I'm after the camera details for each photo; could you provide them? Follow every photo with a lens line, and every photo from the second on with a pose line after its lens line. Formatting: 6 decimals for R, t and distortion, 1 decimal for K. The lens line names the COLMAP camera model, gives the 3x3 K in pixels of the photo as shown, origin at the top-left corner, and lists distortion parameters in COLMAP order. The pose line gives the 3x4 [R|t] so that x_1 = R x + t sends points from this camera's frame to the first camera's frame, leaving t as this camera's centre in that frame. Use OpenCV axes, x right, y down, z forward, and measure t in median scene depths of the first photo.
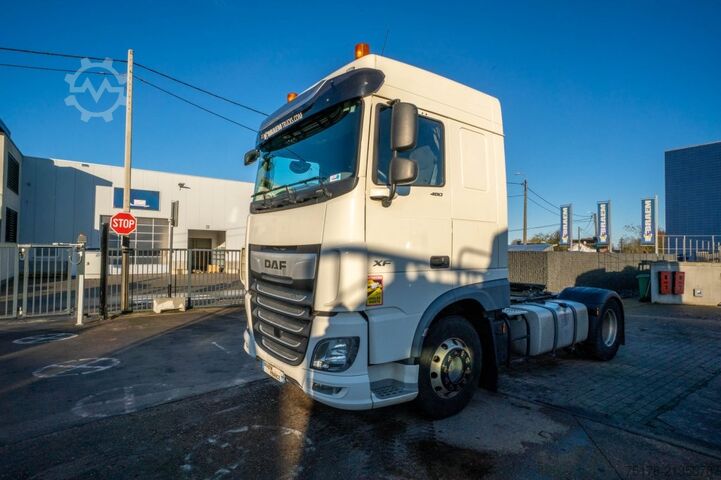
lens RADIAL K [[375.7, 0, 363.0], [0, 375.7, 242.8], [0, 0, 1]] dist [-0.004051, 0.001239]
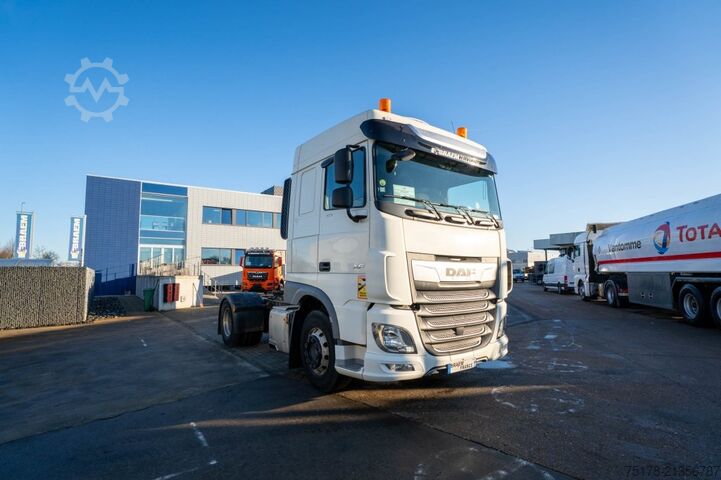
lens RADIAL K [[364.4, 0, 359.5], [0, 364.4, 242.1], [0, 0, 1]] dist [-0.012718, -0.000017]
pose [[0.009313, 0.073966, 0.997217, -1.342057], [-0.020566, 0.997064, -0.073762, 0.053333], [-0.999745, -0.019822, 0.010807, 1.276107]]
